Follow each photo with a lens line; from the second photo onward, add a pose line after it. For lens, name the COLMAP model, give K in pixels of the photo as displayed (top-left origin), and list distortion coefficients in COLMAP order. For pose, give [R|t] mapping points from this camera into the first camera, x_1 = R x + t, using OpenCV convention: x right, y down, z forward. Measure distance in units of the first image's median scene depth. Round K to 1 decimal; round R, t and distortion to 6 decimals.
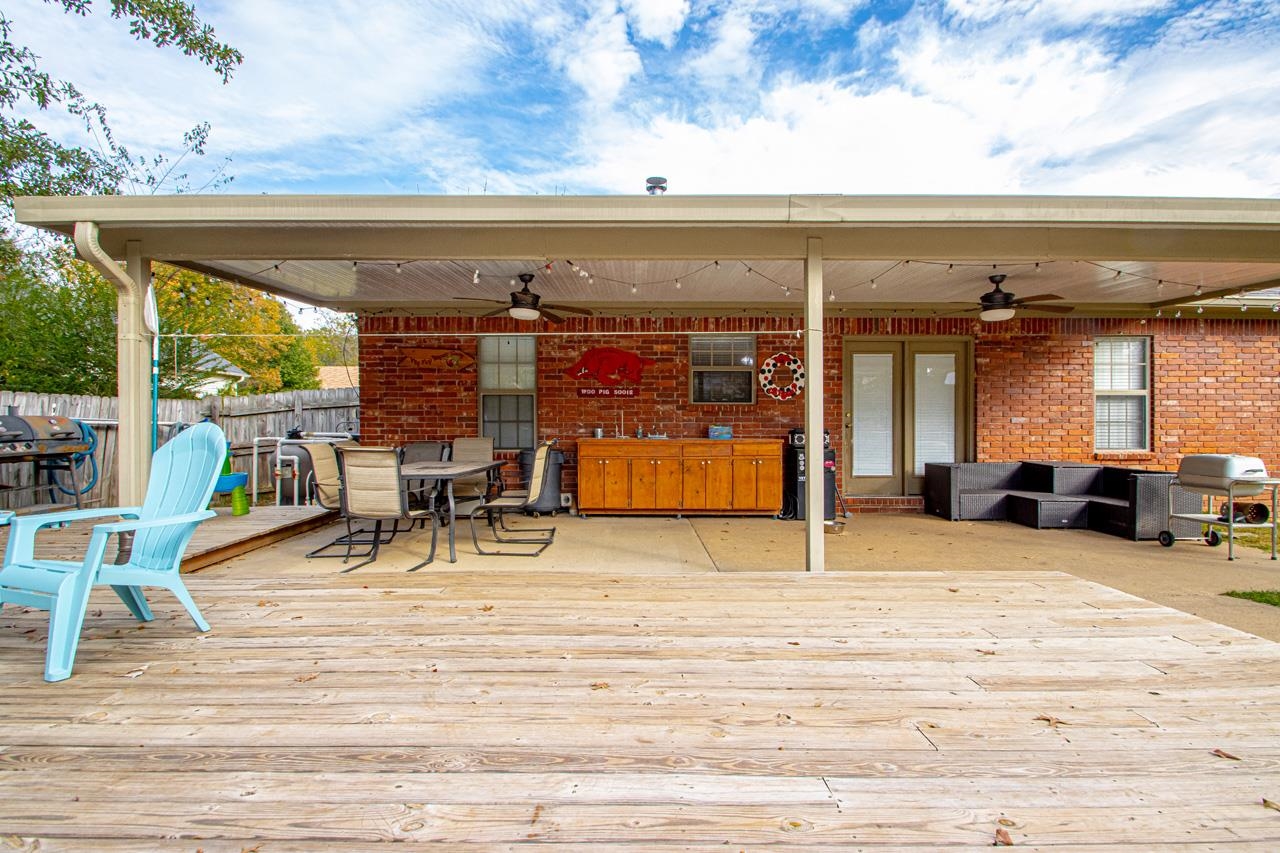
lens RADIAL K [[592.7, 0, 632.2], [0, 592.7, 437.5], [0, 0, 1]] dist [0.015840, -0.017407]
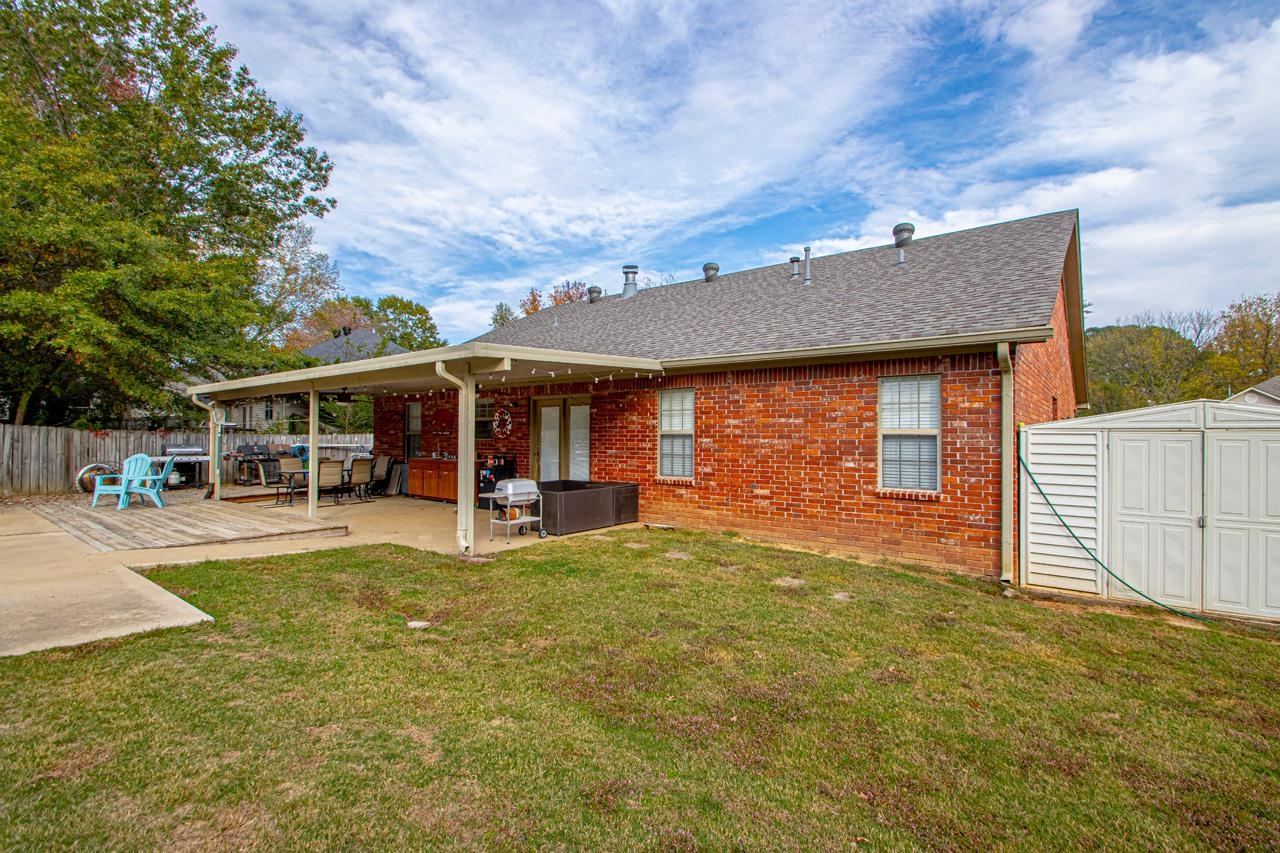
lens RADIAL K [[592.7, 0, 651.6], [0, 592.7, 420.7], [0, 0, 1]] dist [0.015840, -0.017407]
pose [[0.777559, -0.013826, -0.628658, 1.619410], [-0.014922, 0.999071, -0.040429, -0.049137], [0.628633, 0.040817, 0.776630, -0.026018]]
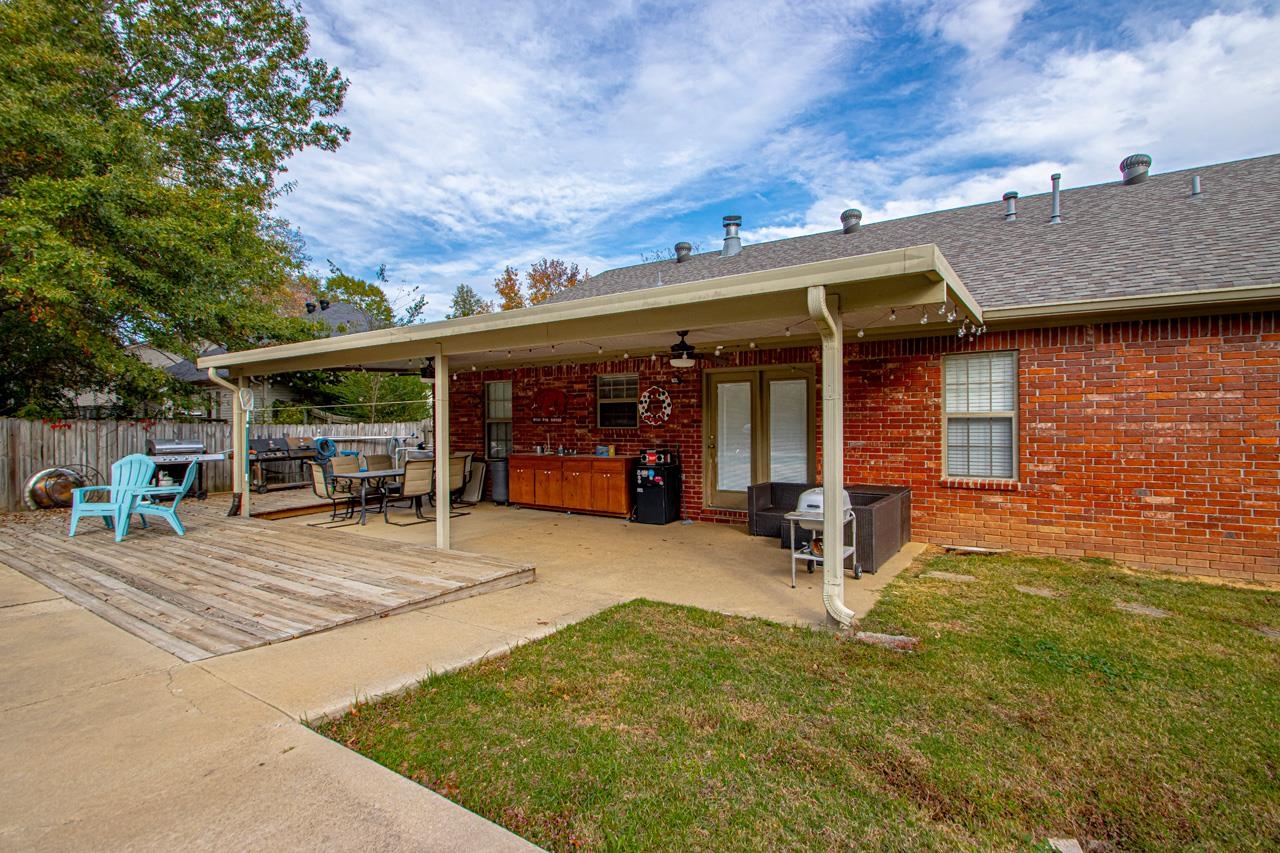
lens RADIAL K [[592.7, 0, 646.1], [0, 592.7, 427.1], [0, 0, 1]] dist [0.015840, -0.017407]
pose [[0.829080, -0.001903, -0.559127, 0.926096], [-0.004144, 0.999946, -0.009549, -0.047207], [0.559115, 0.010234, 0.829027, -0.029521]]
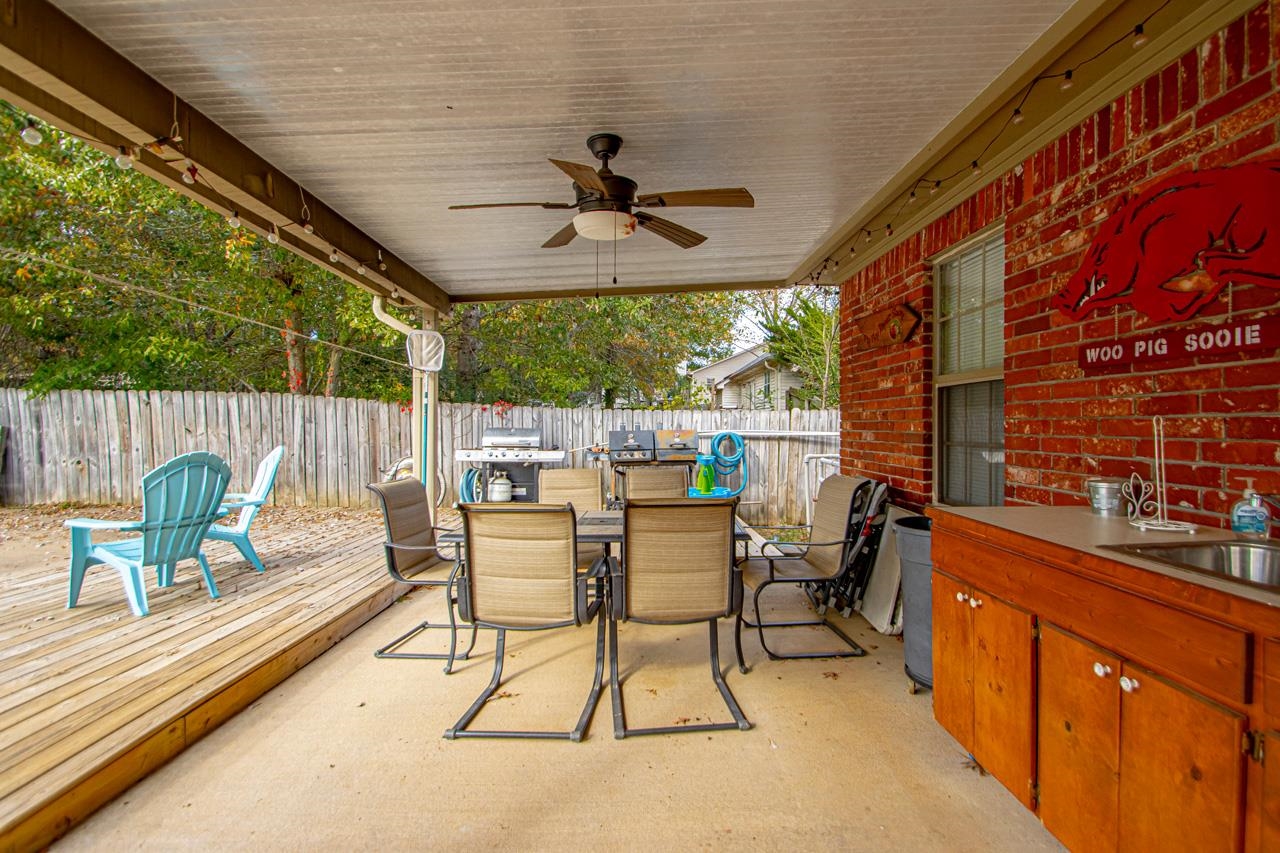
lens RADIAL K [[592.7, 0, 651.3], [0, 592.7, 426.0], [0, 0, 1]] dist [0.015840, -0.017407]
pose [[0.008734, 0.001018, -0.999961, 0.219298], [-0.021188, 0.999775, 0.000832, -0.036531], [0.999737, 0.021180, 0.008754, 0.763707]]
